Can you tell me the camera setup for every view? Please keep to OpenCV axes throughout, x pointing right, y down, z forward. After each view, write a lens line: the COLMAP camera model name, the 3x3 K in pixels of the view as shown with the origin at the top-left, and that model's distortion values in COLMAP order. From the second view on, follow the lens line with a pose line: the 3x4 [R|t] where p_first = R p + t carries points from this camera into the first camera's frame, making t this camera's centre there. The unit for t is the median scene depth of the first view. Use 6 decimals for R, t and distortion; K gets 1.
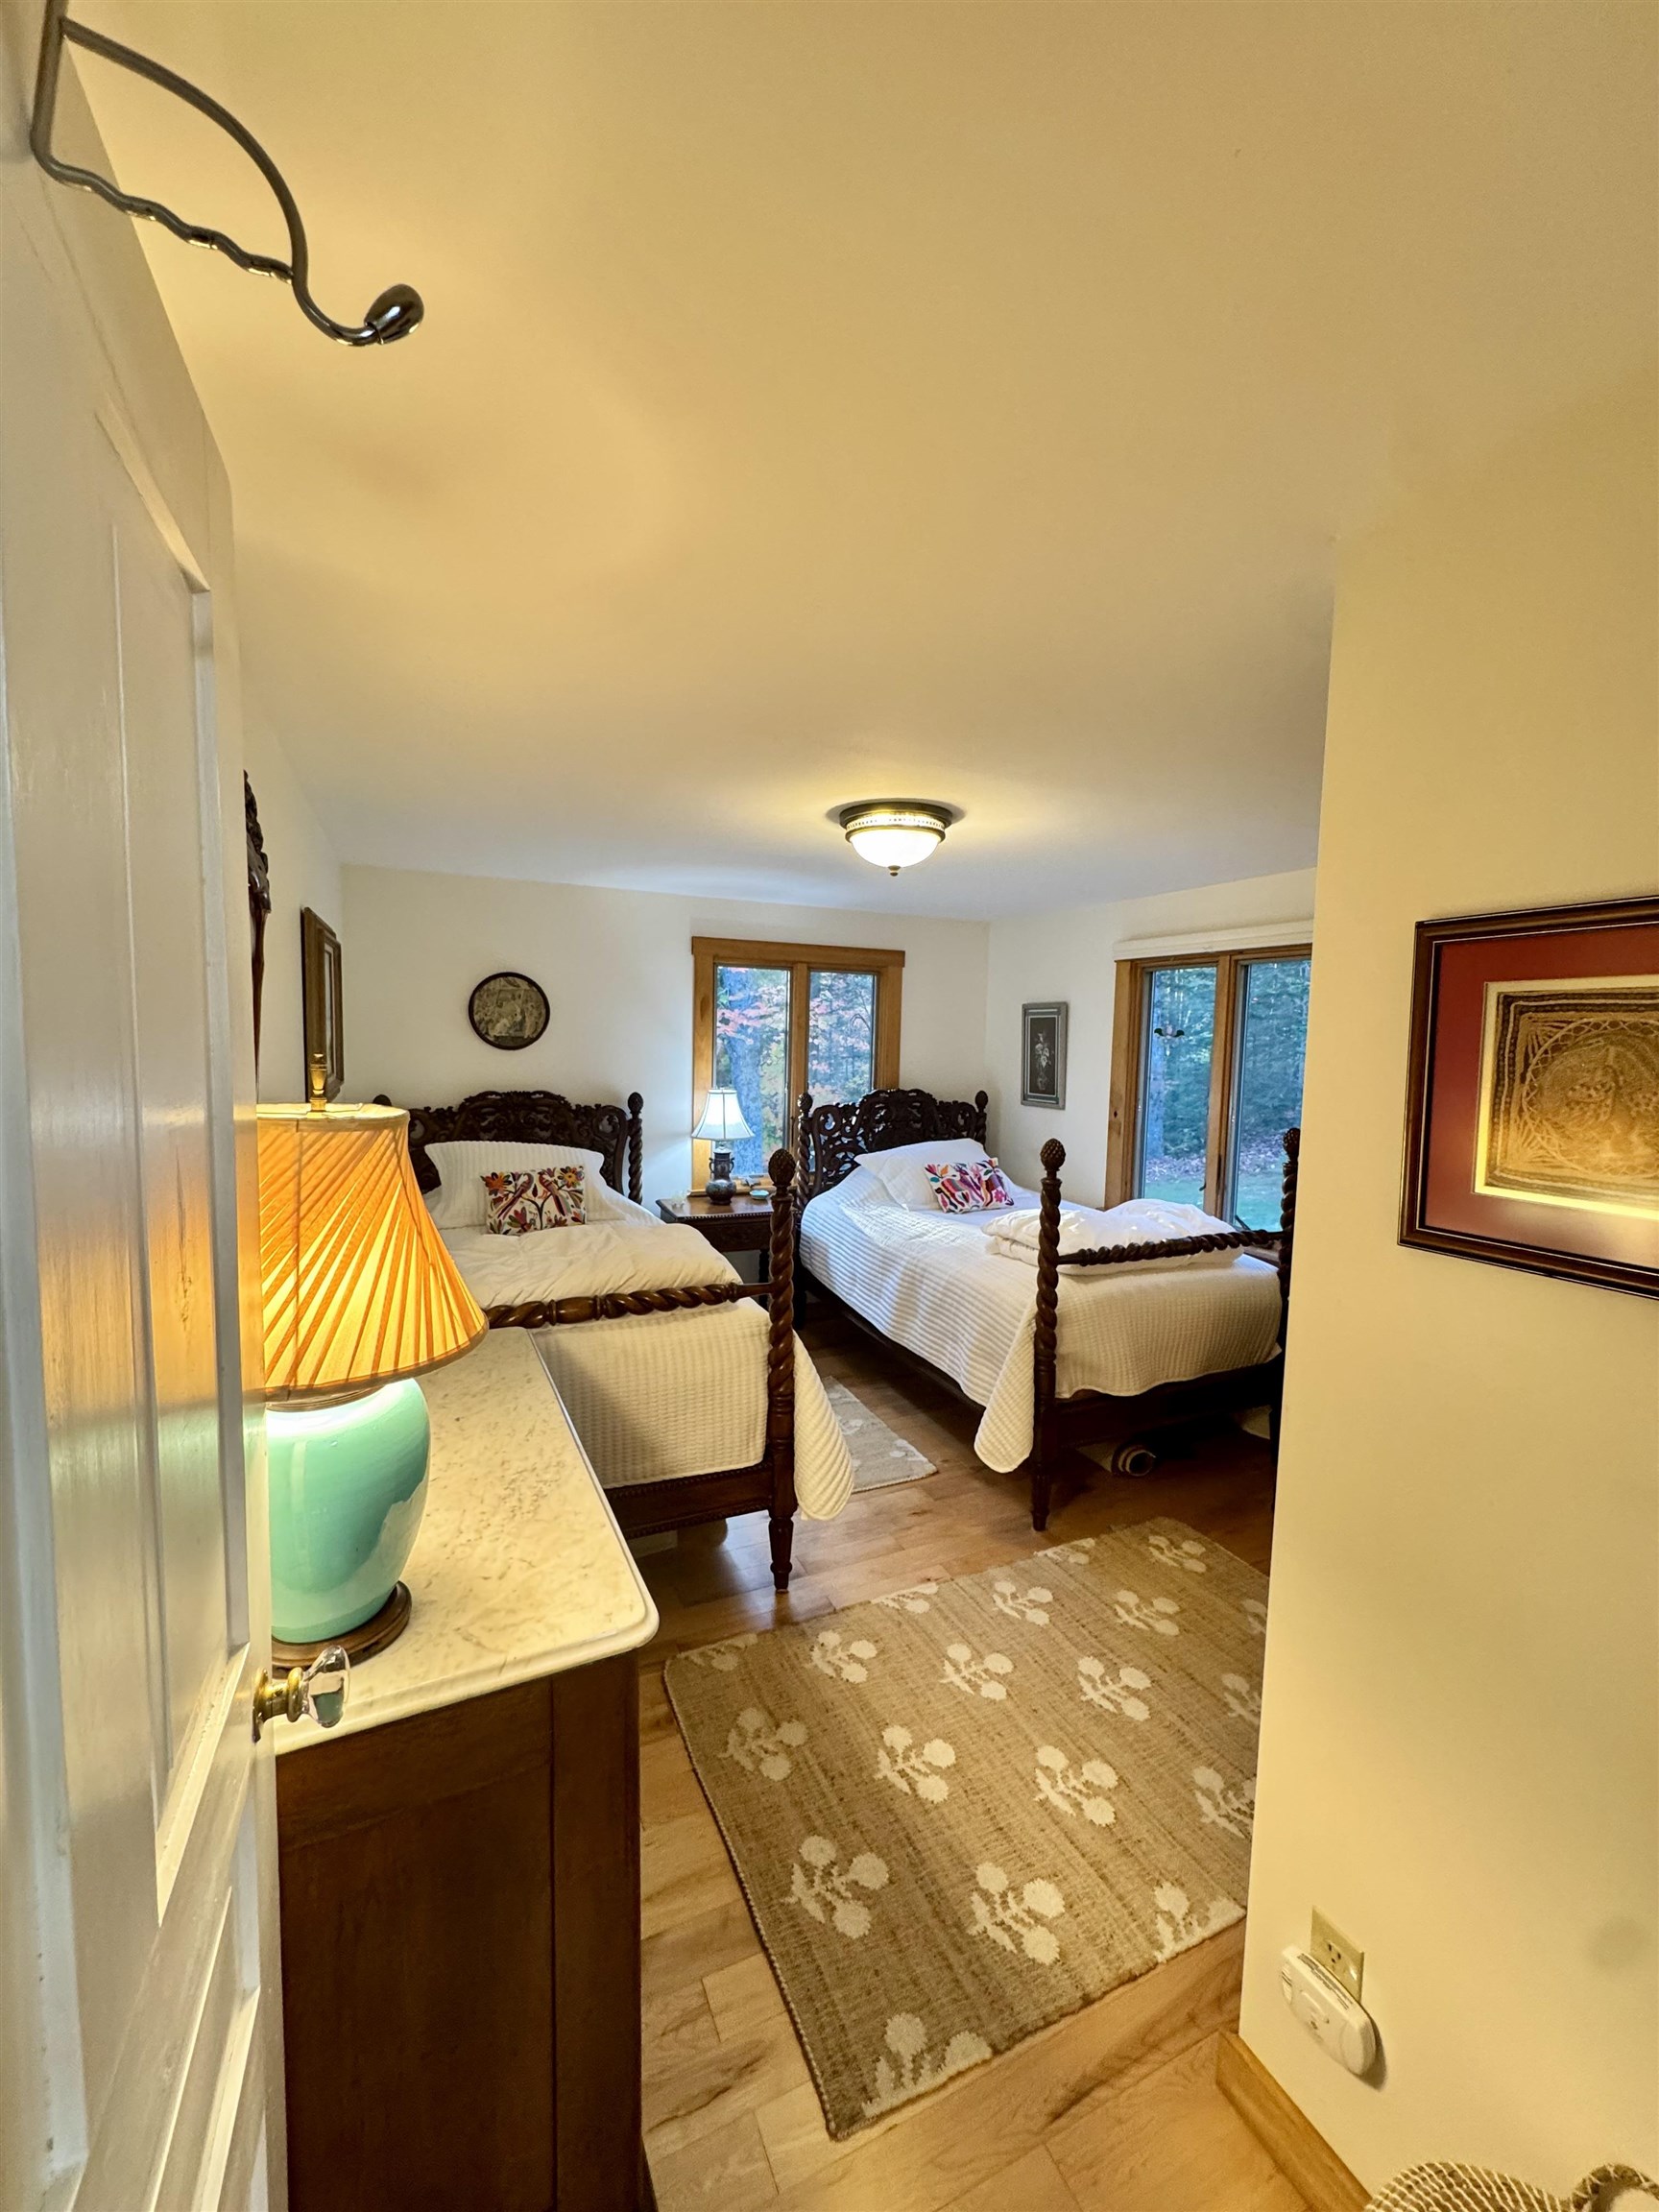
lens RADIAL K [[880.3, 0, 829.5], [0, 880.3, 1106.0], [0, 0, 1]] dist [-0.000162, 0.000041]
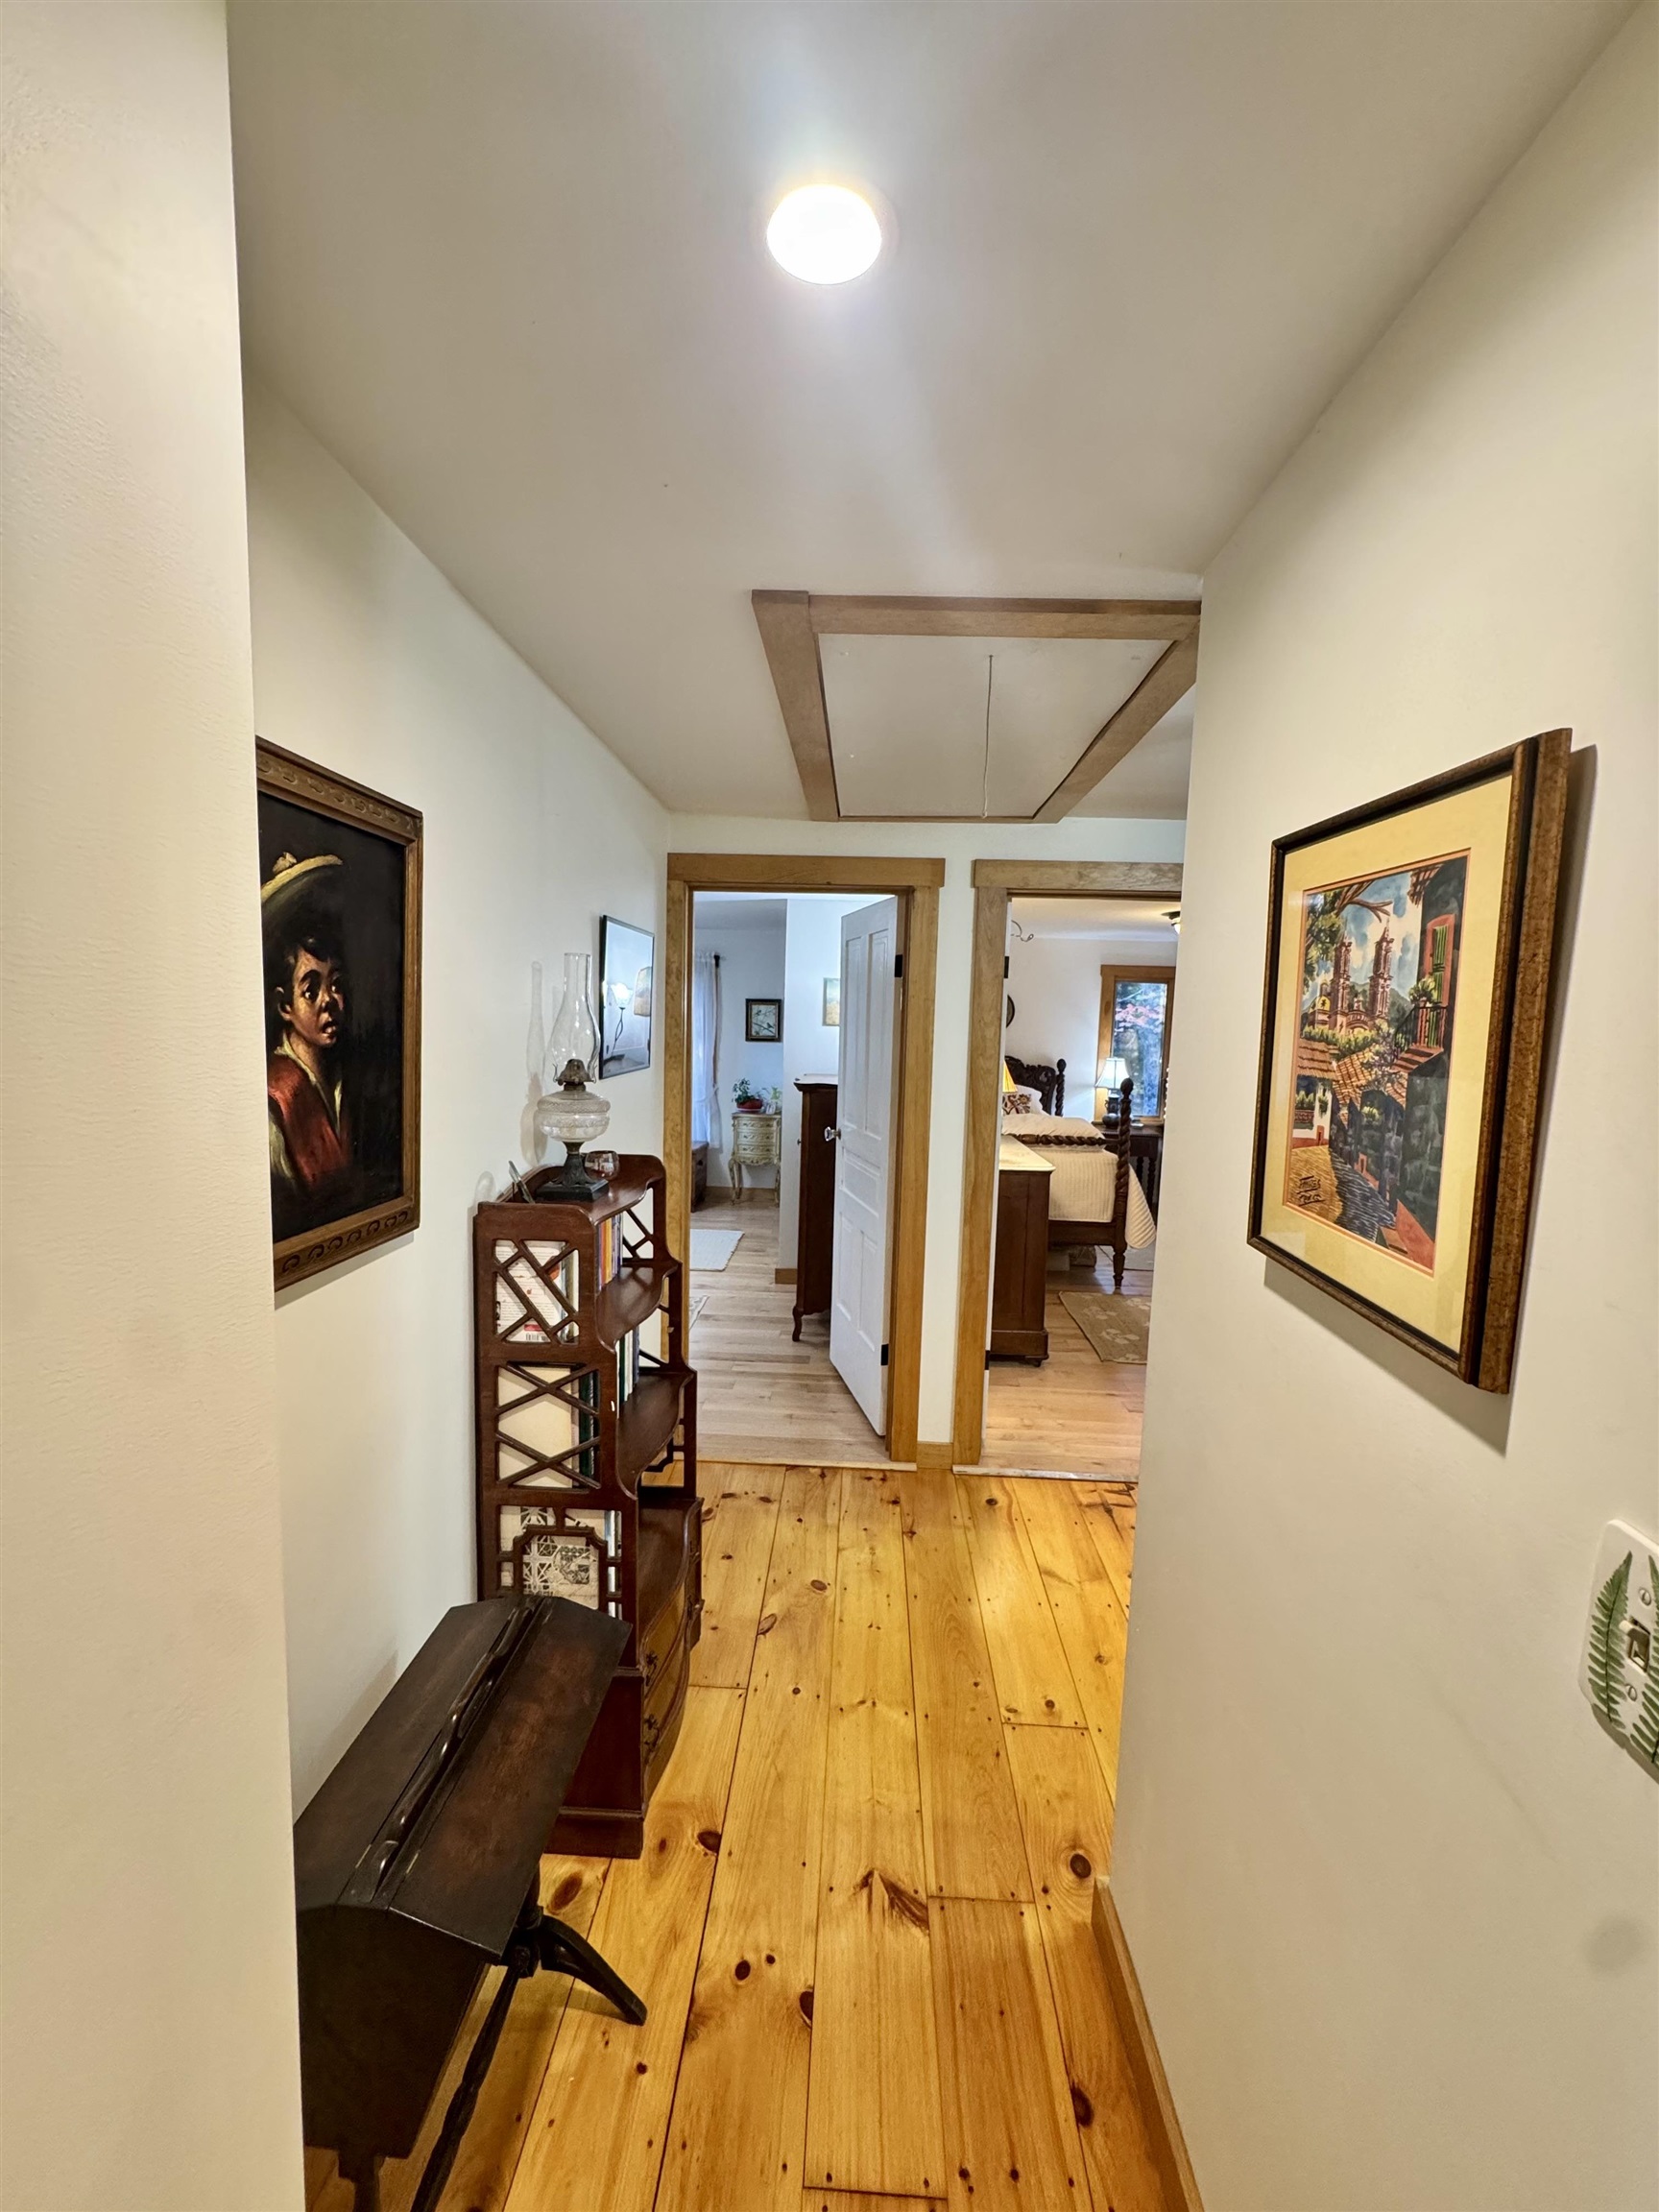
lens RADIAL K [[879.9, 0, 829.5], [0, 879.9, 1106.0], [0, 0, 1]] dist [-0.004141, 0.000416]
pose [[0.885732, 0.050567, -0.461435, 0.179526], [-0.044945, 0.998721, 0.023174, 0.060761], [0.462017, 0.000213, 0.886871, -0.751722]]
